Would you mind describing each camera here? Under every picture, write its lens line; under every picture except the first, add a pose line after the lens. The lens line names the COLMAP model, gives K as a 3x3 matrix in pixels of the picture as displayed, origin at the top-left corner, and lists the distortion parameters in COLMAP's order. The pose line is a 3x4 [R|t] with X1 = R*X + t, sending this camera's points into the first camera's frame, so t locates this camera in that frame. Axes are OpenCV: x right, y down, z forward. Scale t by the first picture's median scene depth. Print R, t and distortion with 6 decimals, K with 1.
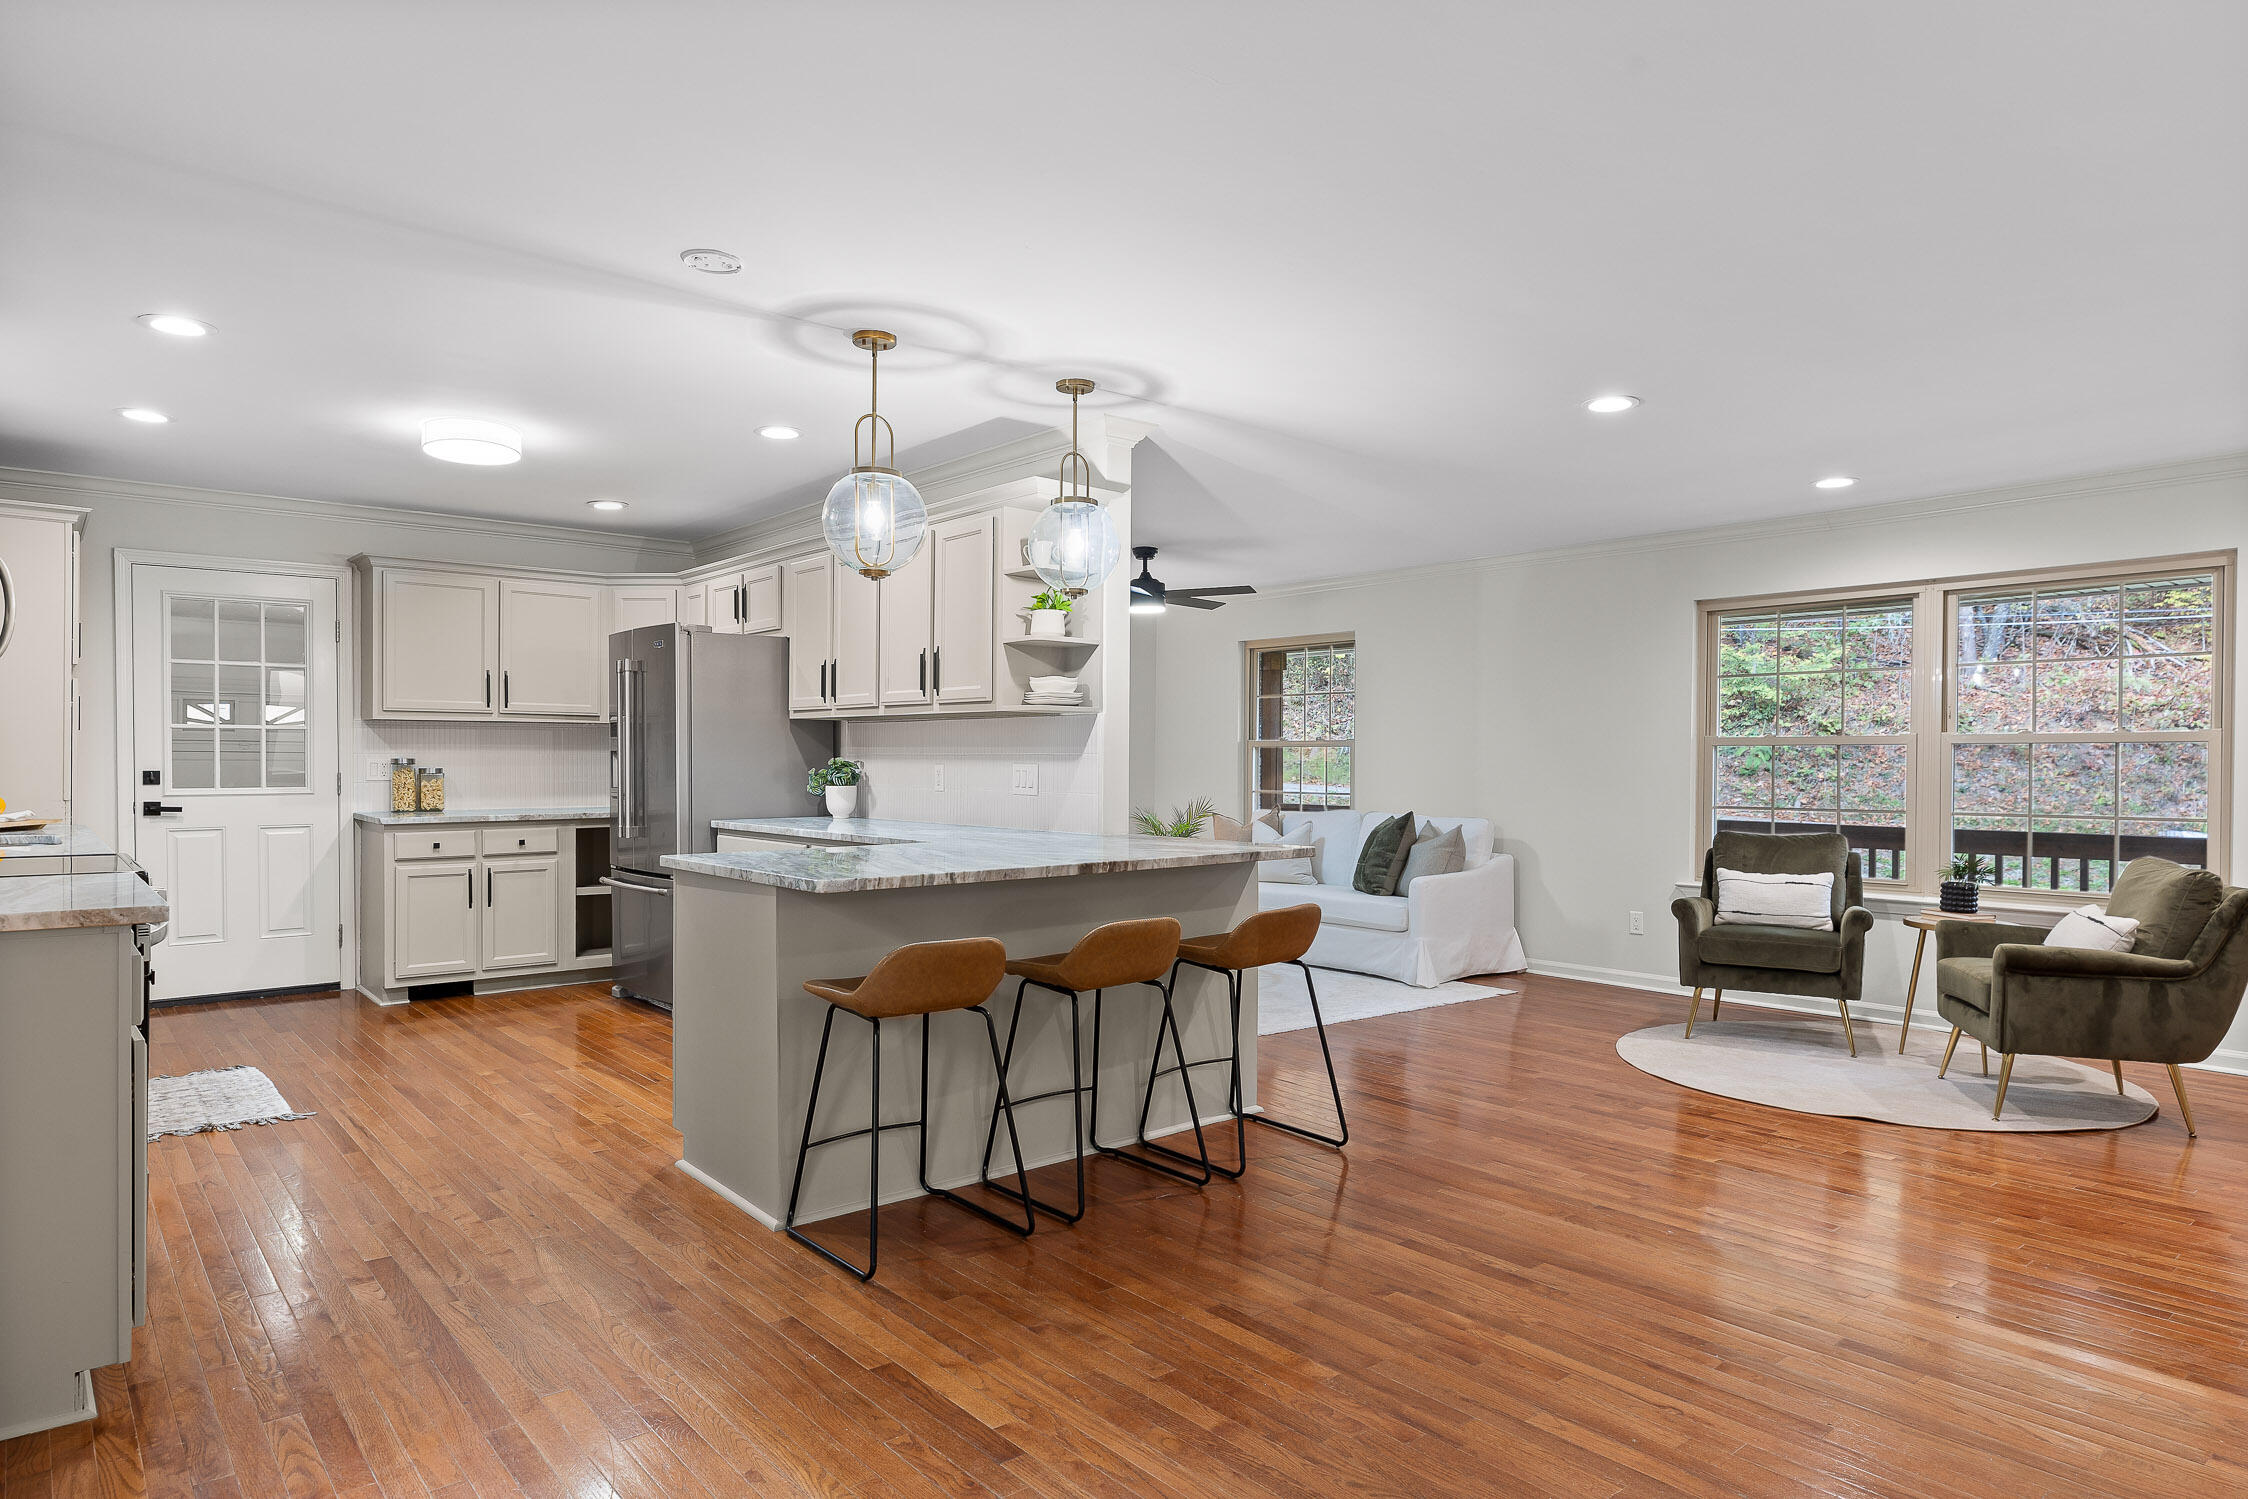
lens RADIAL K [[1317.9, 0, 1123.8], [0, 1317.9, 765.0], [0, 0, 1]] dist [0.002259, 0.001248]
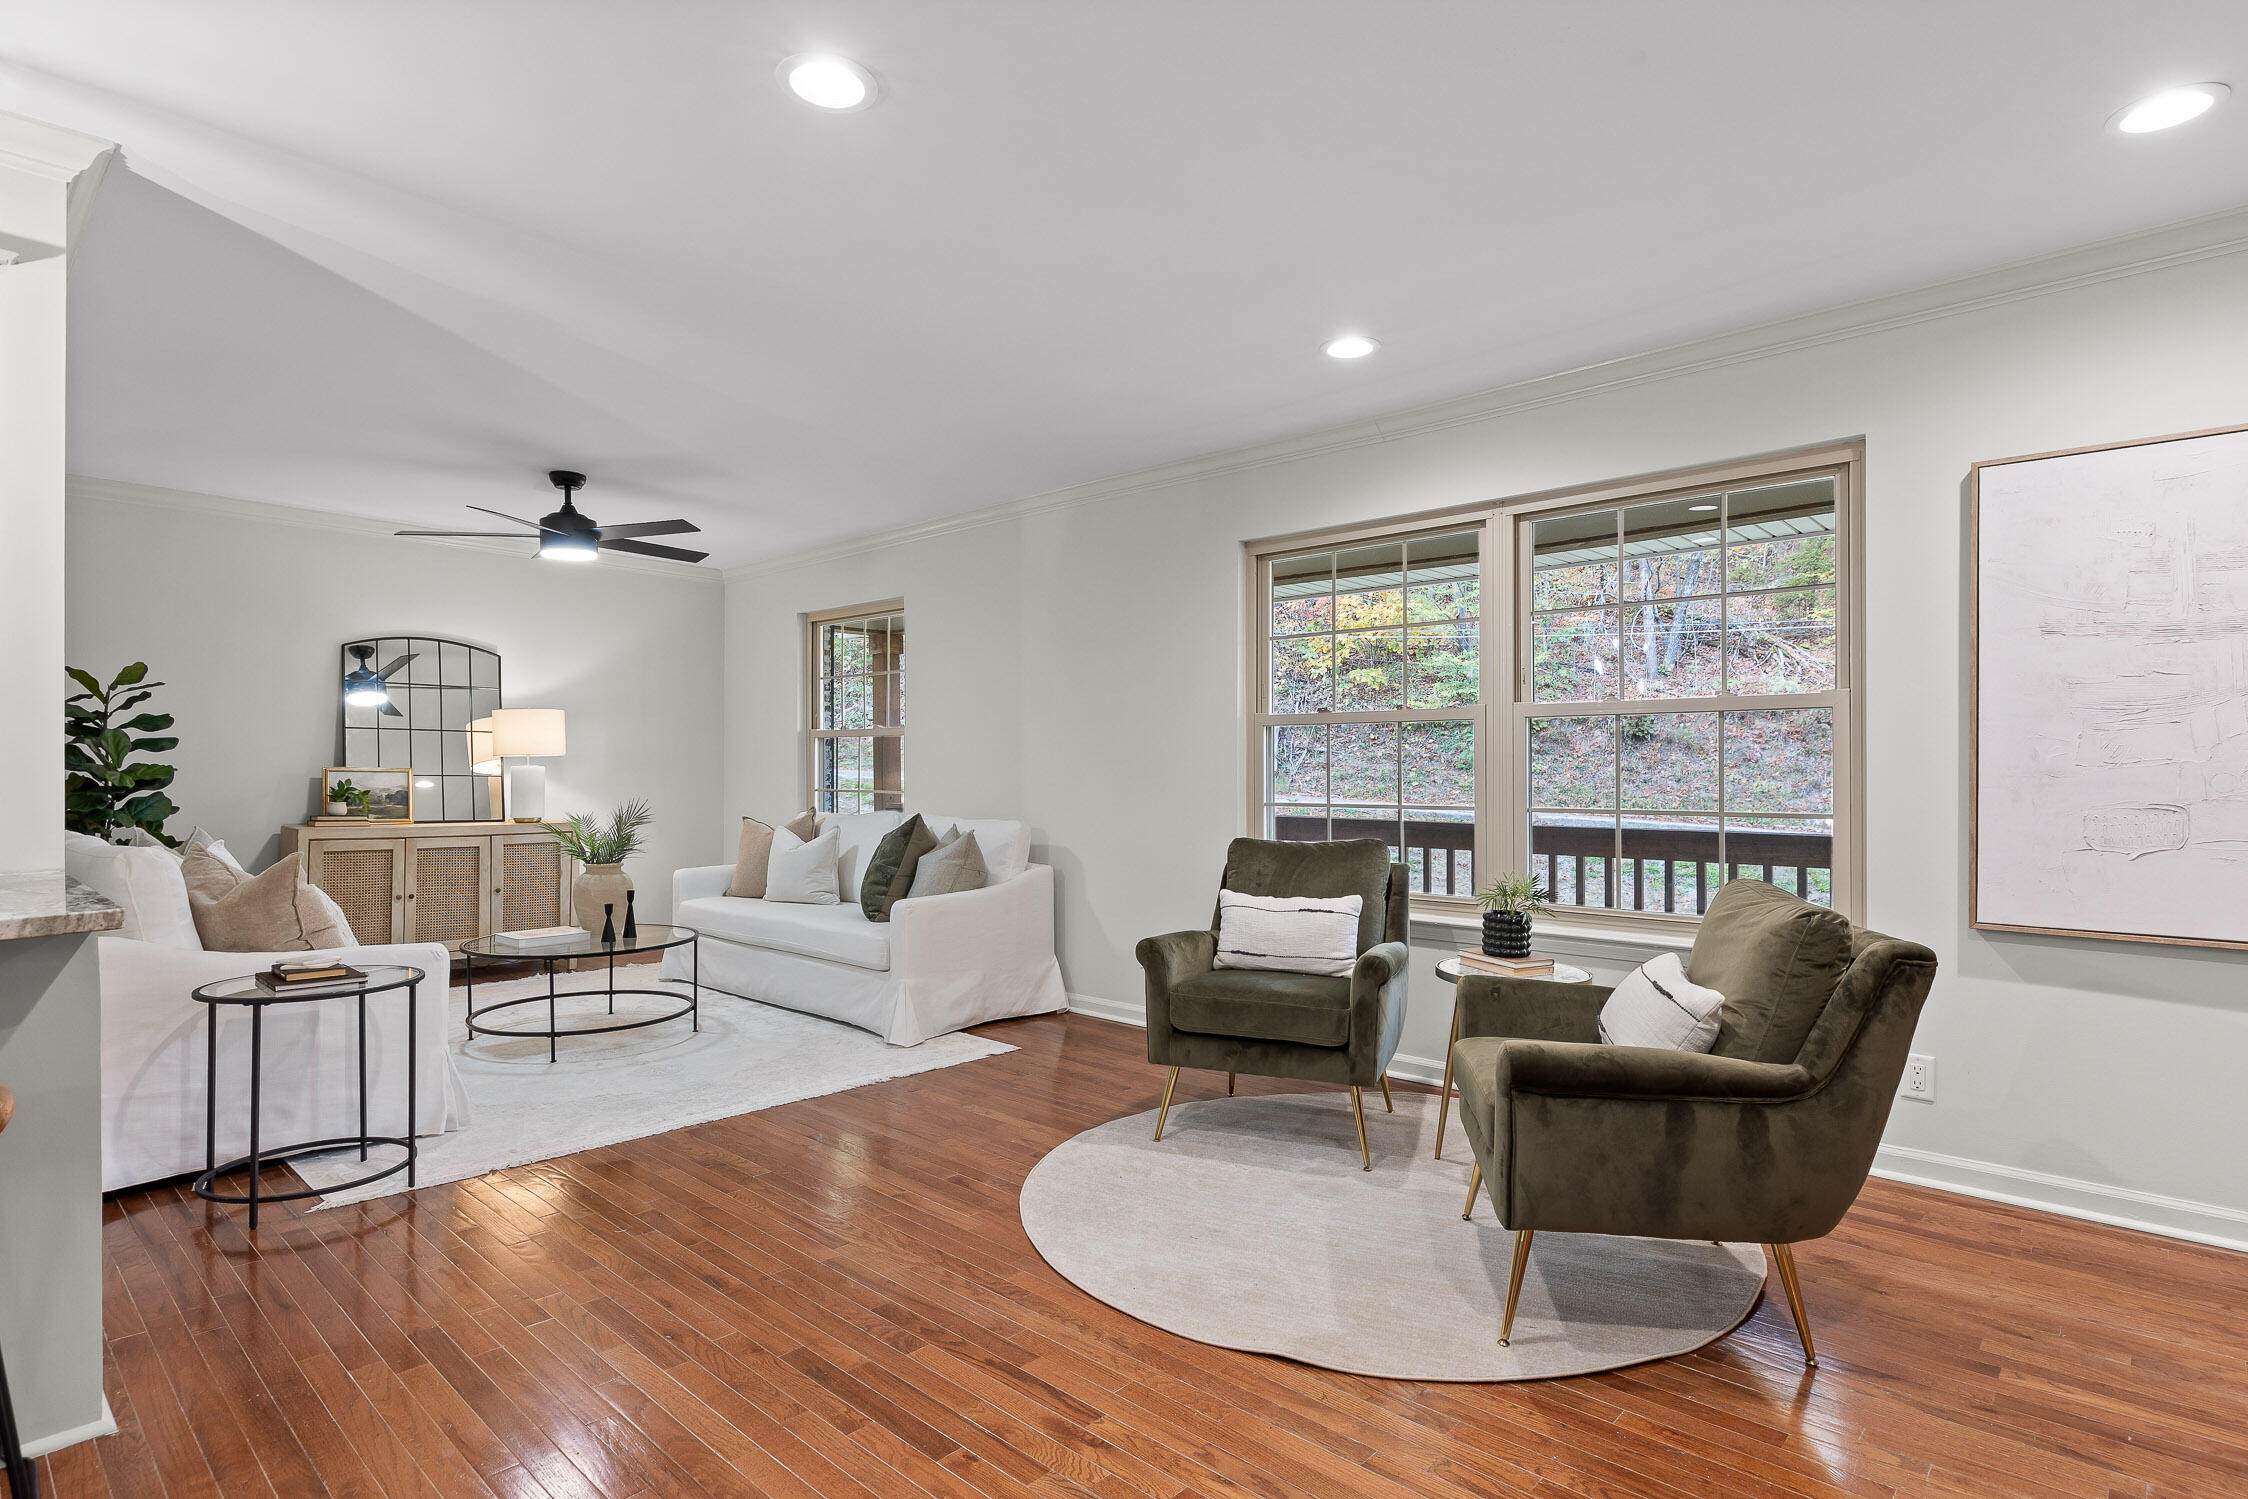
lens RADIAL K [[1143.5, 0, 1125.5], [0, 1143.5, 755.8], [0, 0, 1]] dist [-0.001175, 0.001229]
pose [[0.992097, -0.008153, 0.125206, 0.331345], [0.009327, 0.999918, -0.008797, 0.010068], [-0.125124, 0.009895, 0.992092, 0.395523]]
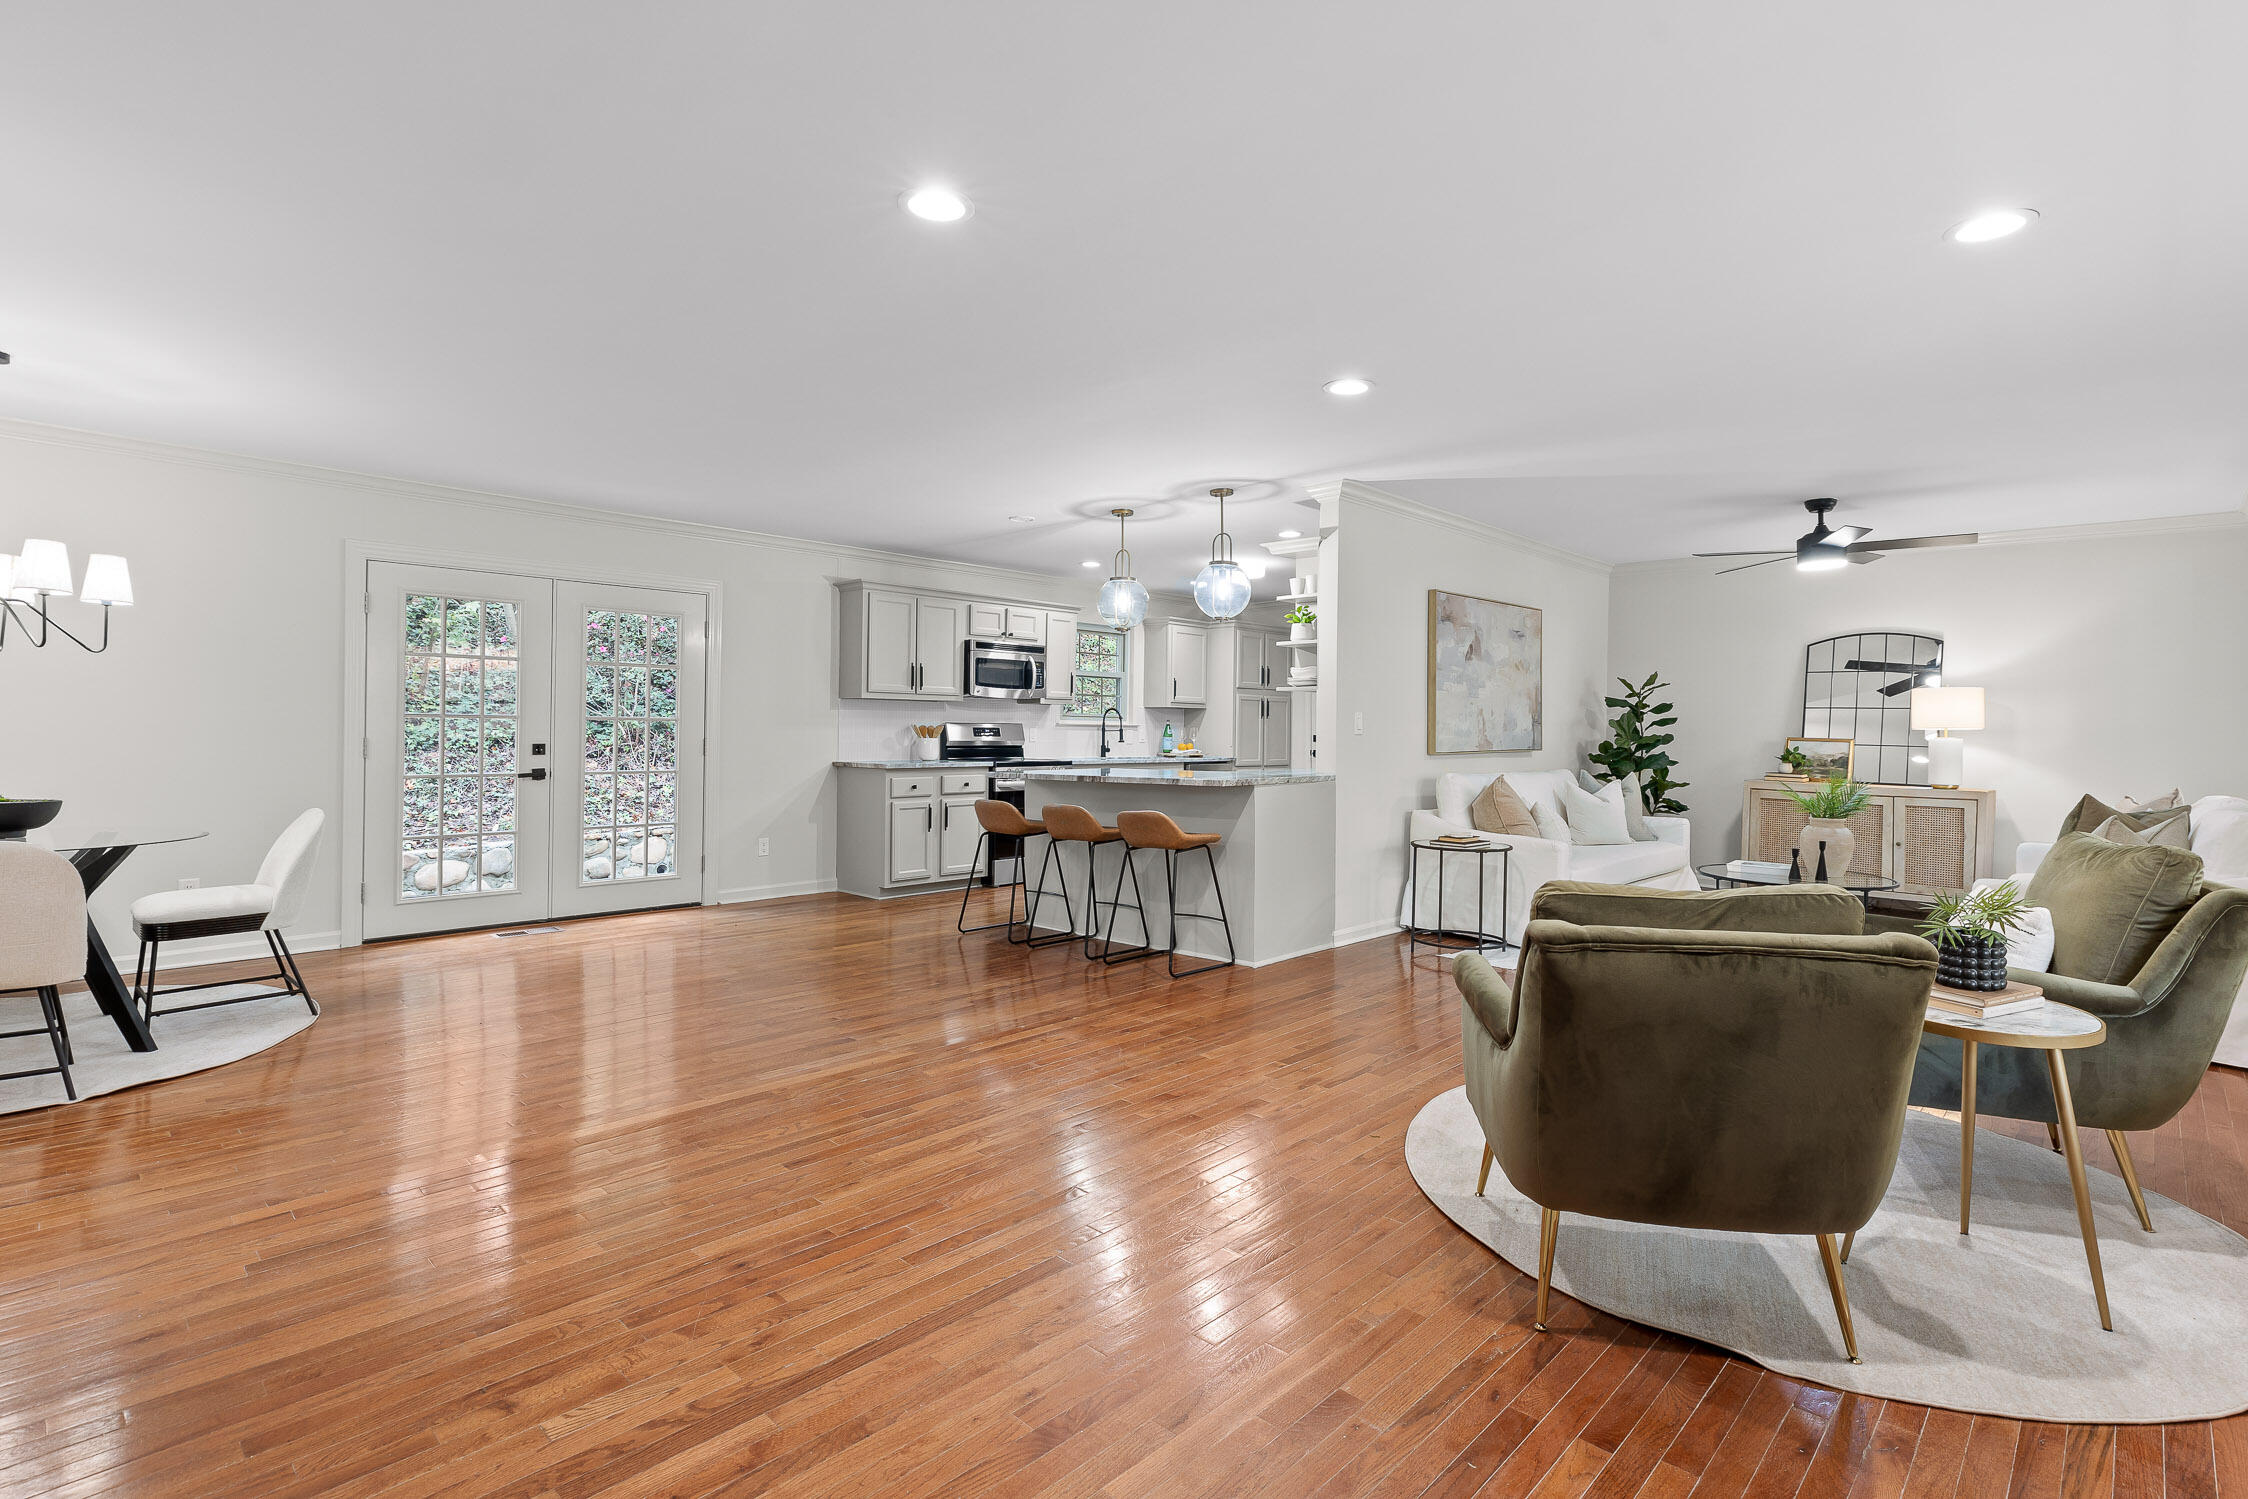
lens RADIAL K [[1034.5, 0, 1118.6], [0, 1034.5, 742.4], [0, 0, 1]] dist [0.000622, -0.000257]
pose [[0.101177, 0.005337, -0.994854, 0.915411], [-0.007470, 0.999961, 0.004605, 0.011055], [0.994840, 0.006966, 0.101213, 0.561111]]
